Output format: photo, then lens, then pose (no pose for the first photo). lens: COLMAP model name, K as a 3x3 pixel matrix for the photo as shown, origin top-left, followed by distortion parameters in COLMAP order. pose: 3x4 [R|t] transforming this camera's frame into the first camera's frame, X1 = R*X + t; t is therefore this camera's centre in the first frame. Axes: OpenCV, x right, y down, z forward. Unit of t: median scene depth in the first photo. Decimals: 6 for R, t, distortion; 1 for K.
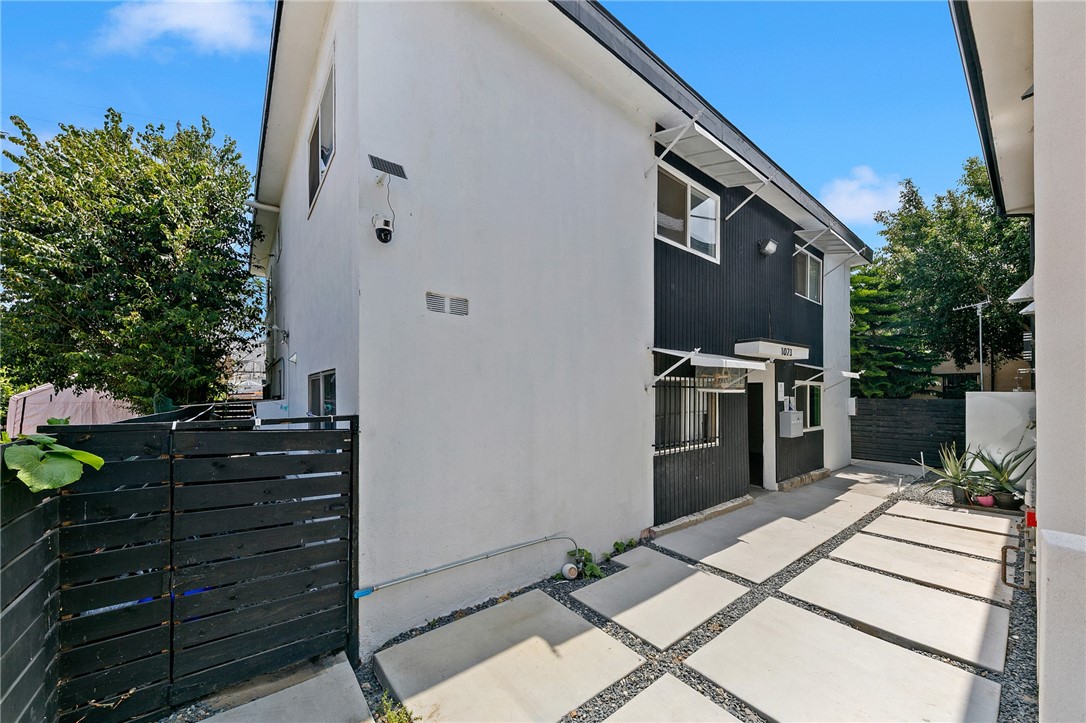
lens RADIAL K [[385.8, 0, 535.9], [0, 385.8, 396.3], [0, 0, 1]] dist [-0.000296, -0.000022]
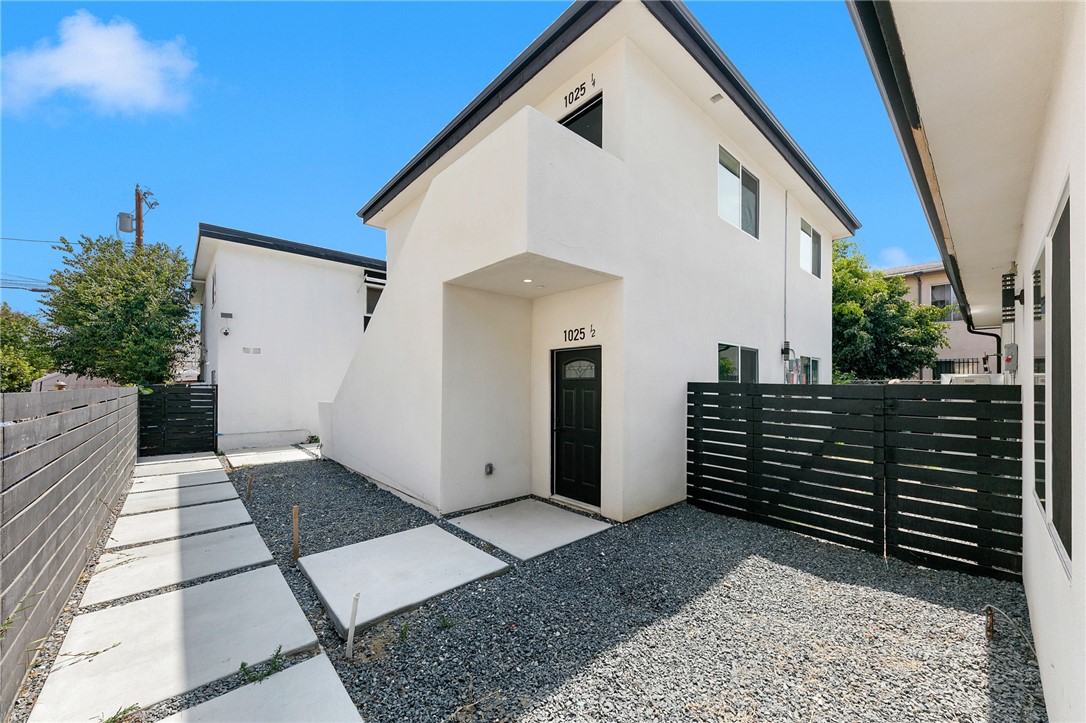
lens RADIAL K [[404.9, 0, 549.2], [0, 404.9, 381.2], [0, 0, 1]] dist [-0.003393, -0.000780]
pose [[0.996513, 0.001269, 0.083427, 1.082826], [-0.000523, 0.999960, -0.008962, 0.024314], [-0.083435, 0.008887, 0.996474, -1.411374]]
